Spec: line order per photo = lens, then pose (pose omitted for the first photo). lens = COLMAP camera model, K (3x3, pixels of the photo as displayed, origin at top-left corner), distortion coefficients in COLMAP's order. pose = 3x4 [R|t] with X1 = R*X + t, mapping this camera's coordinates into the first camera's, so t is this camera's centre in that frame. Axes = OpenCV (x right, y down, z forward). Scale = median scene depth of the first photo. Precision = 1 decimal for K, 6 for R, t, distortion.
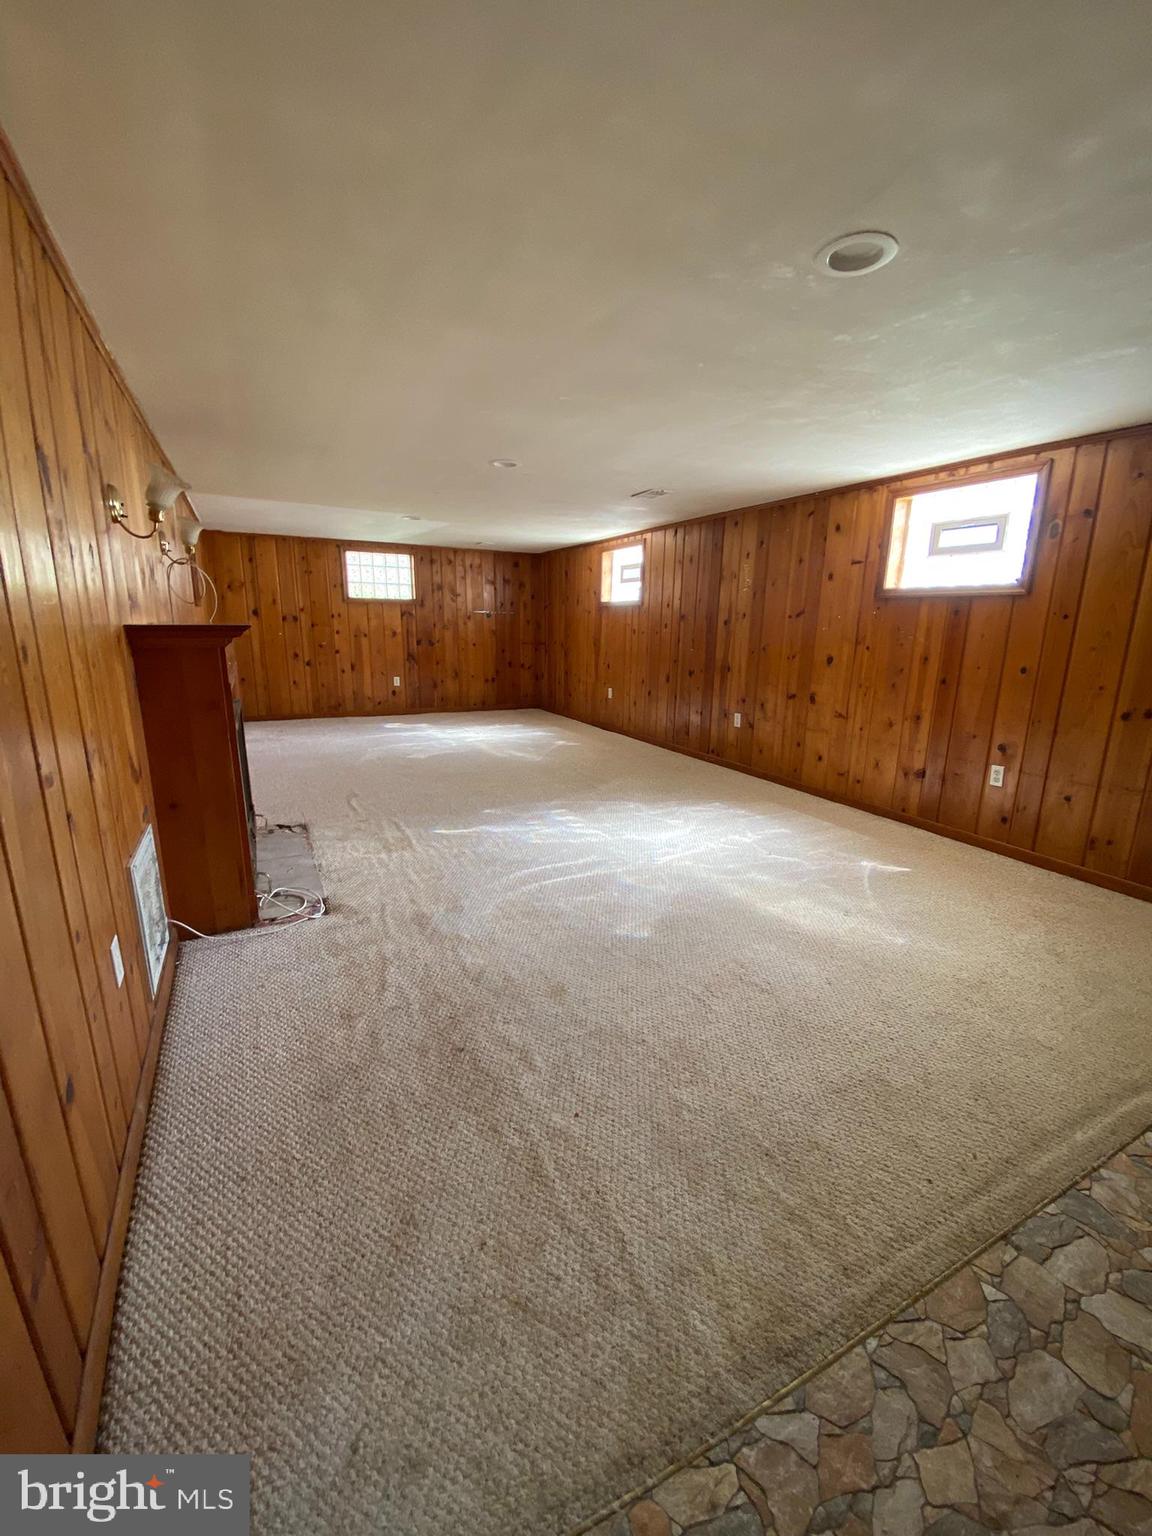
lens RADIAL K [[618.6, 0, 576.0], [0, 618.6, 768.0], [0, 0, 1]] dist [0.037983, -0.028314]
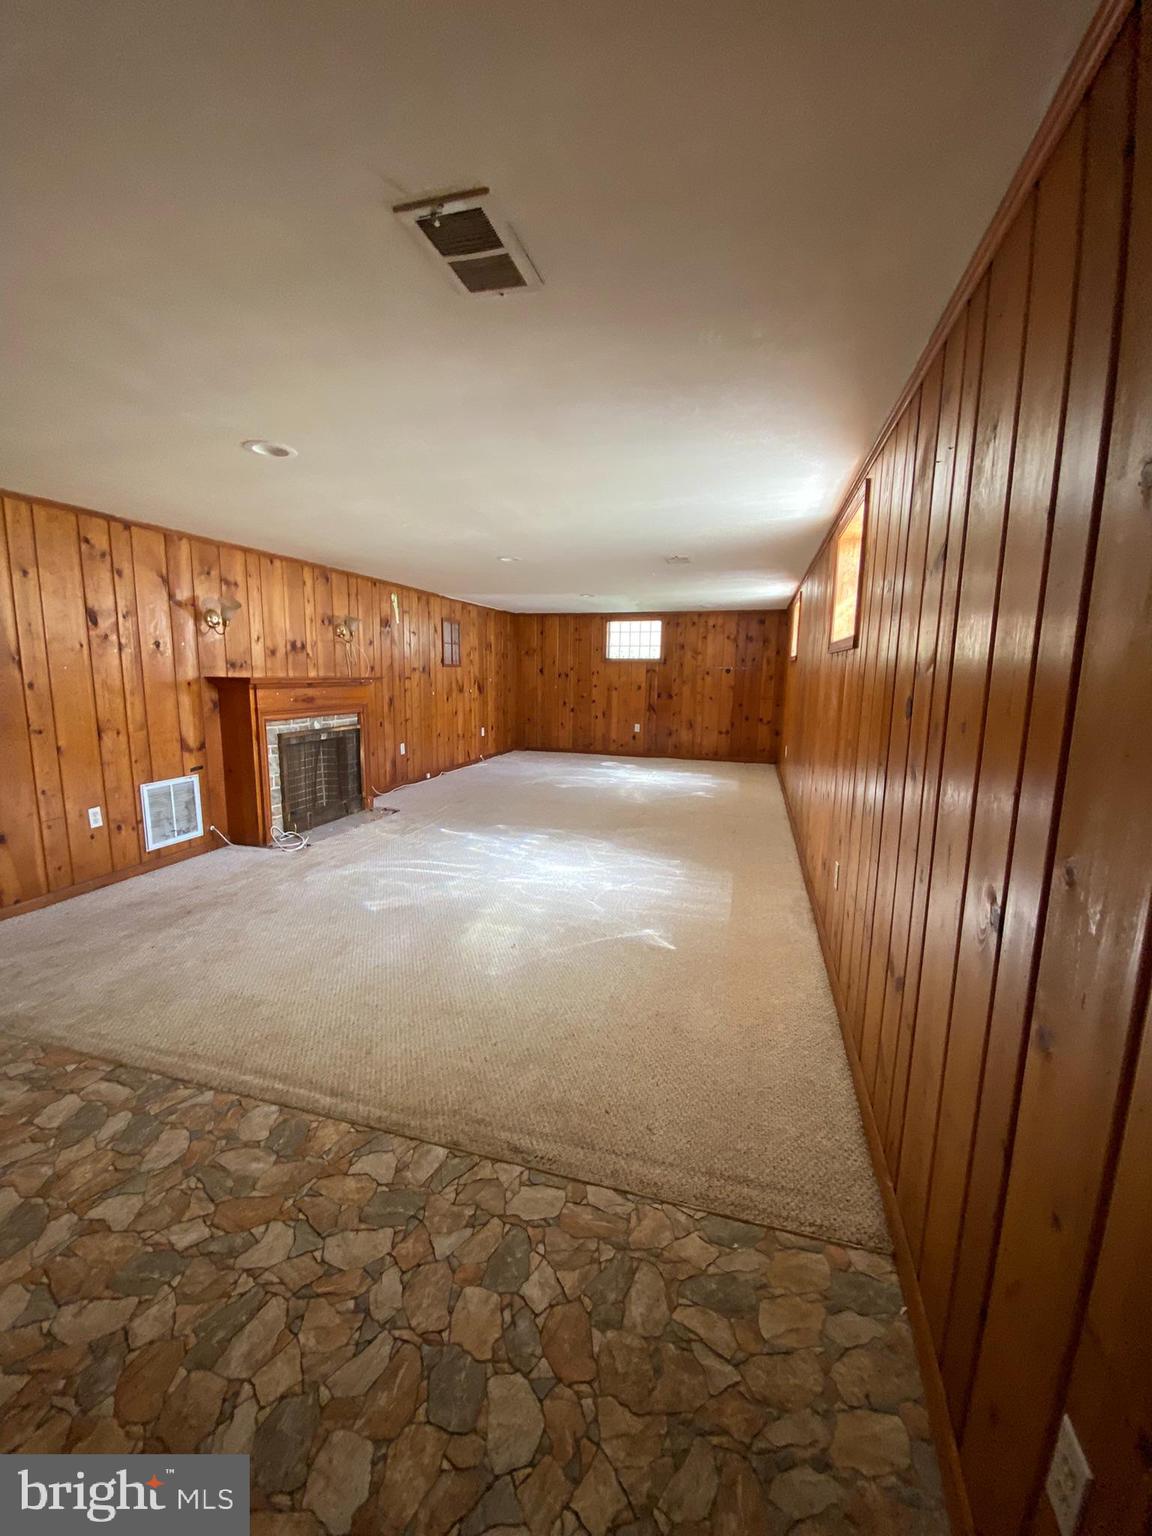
lens RADIAL K [[618.6, 0, 576.0], [0, 618.6, 768.0], [0, 0, 1]] dist [0.037983, -0.028314]
pose [[0.725728, 0.100372, -0.680621, 0.835829], [-0.157557, 0.987256, -0.022408, -0.044062], [0.669697, 0.123499, 0.732293, 0.173446]]
